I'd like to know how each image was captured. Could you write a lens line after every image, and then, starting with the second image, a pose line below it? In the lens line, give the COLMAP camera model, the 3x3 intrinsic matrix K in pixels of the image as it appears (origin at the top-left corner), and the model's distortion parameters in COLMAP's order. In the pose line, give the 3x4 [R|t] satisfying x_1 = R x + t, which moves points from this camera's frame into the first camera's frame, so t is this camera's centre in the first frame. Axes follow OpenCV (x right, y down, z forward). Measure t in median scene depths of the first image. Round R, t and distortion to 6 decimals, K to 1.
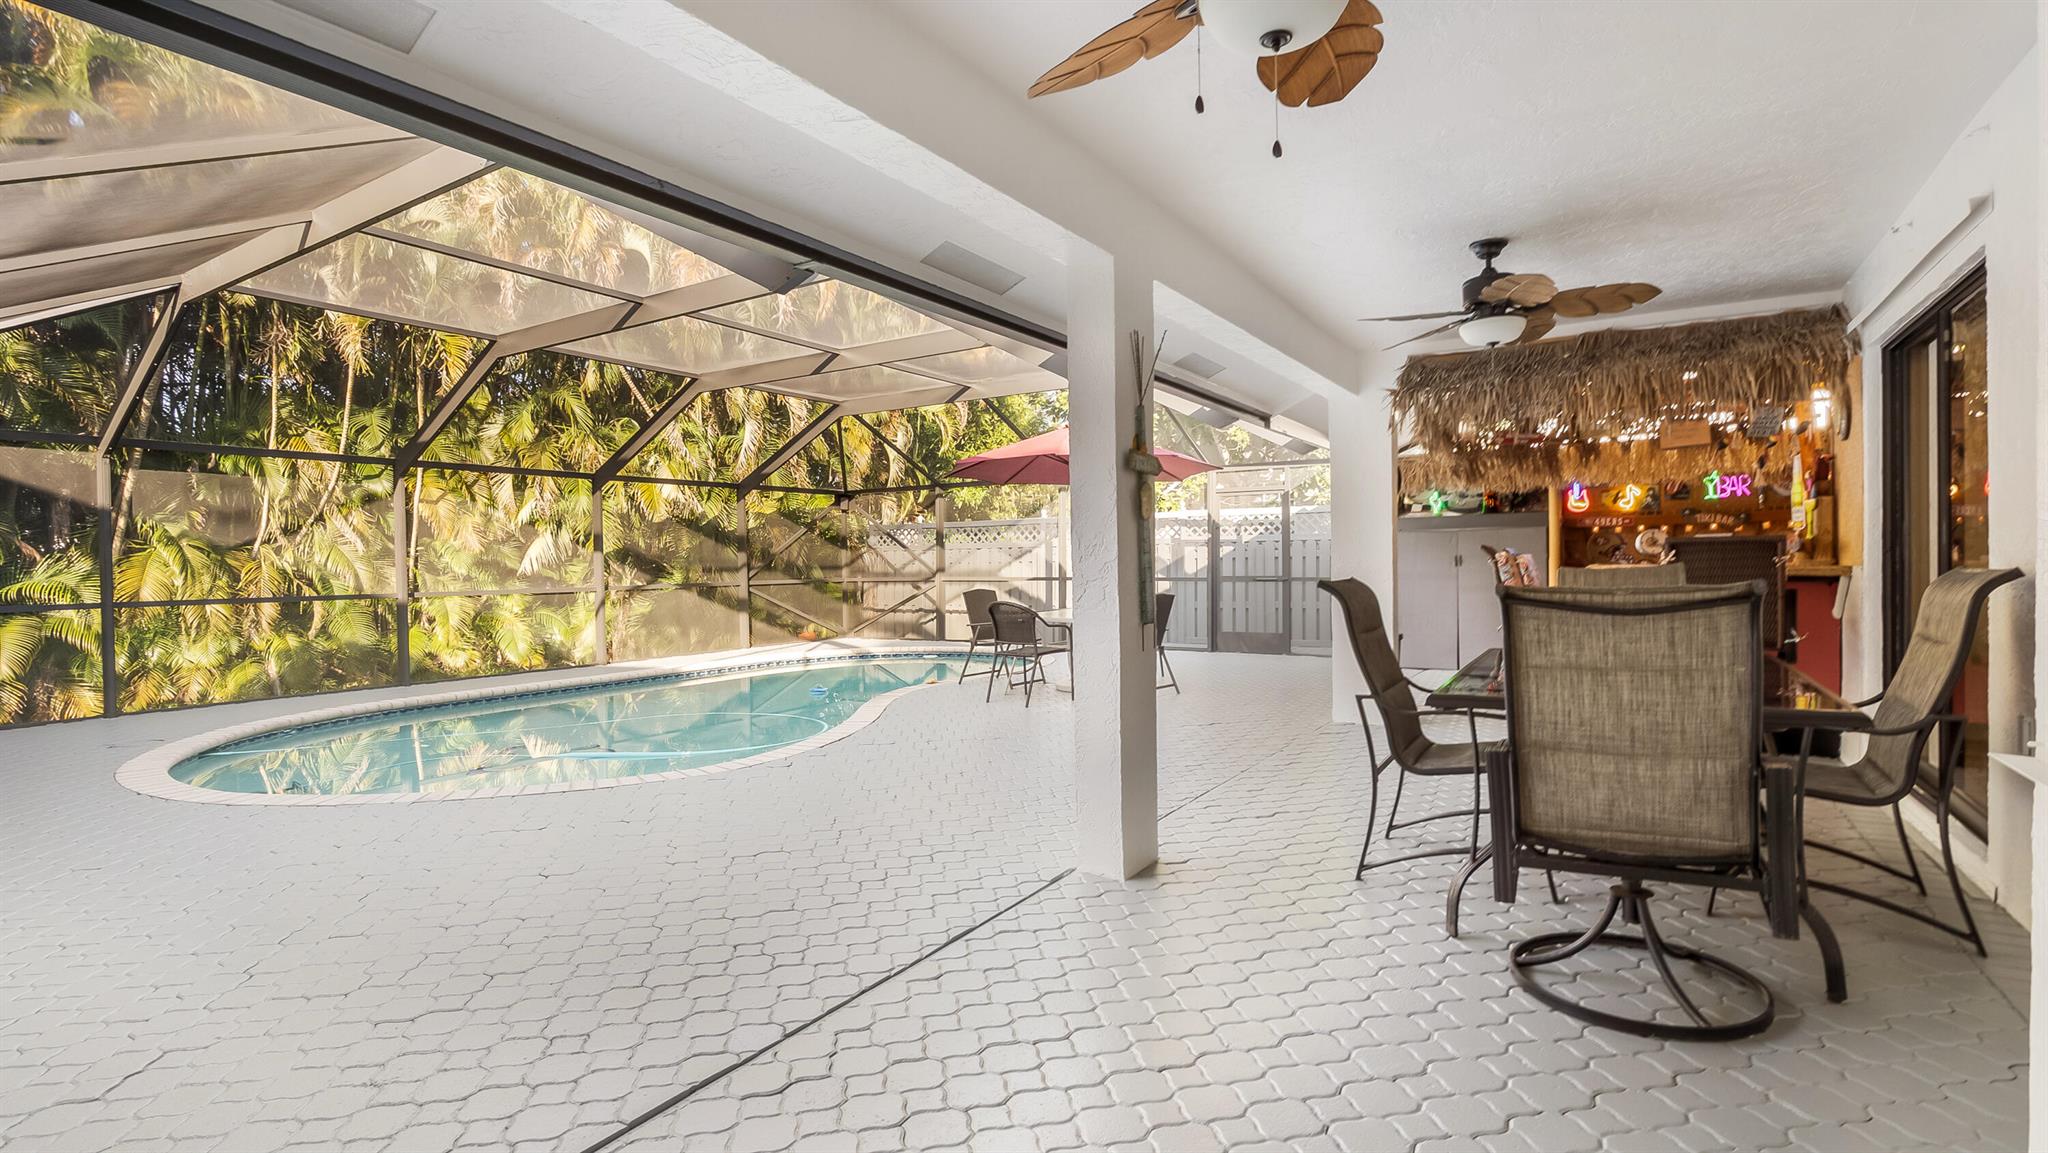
lens RADIAL K [[945.2, 0, 1018.7], [0, 945.2, 572.9], [0, 0, 1]] dist [-0.004238, -0.001425]
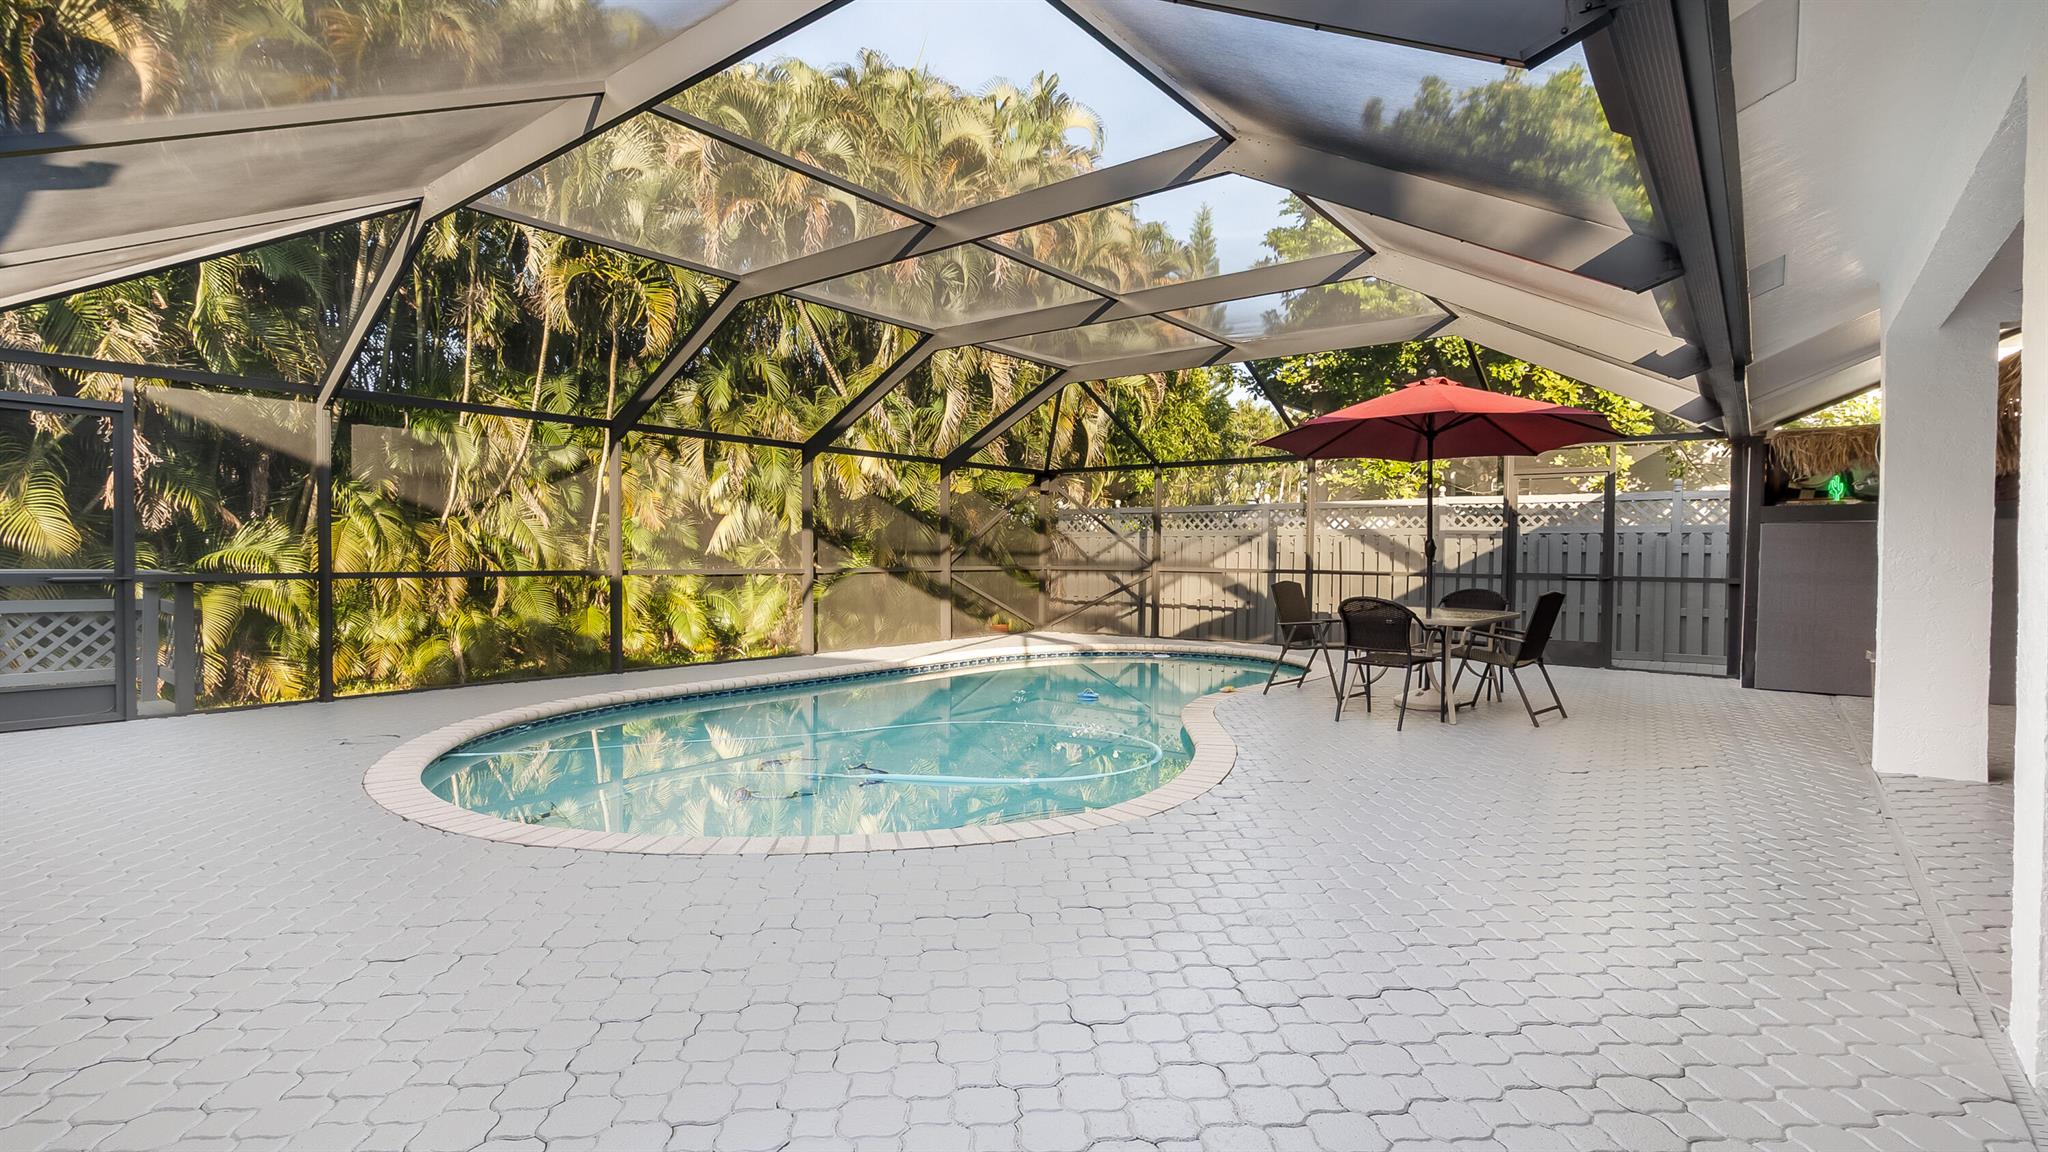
lens RADIAL K [[952.8, 0, 1027.5], [0, 952.8, 572.2], [0, 0, 1]] dist [-0.003228, -0.000311]
pose [[0.994853, 0.023404, -0.098585, -0.123036], [-0.022667, 0.999706, 0.008589, 0.004773], [0.098757, -0.006310, 0.995092, 0.095584]]
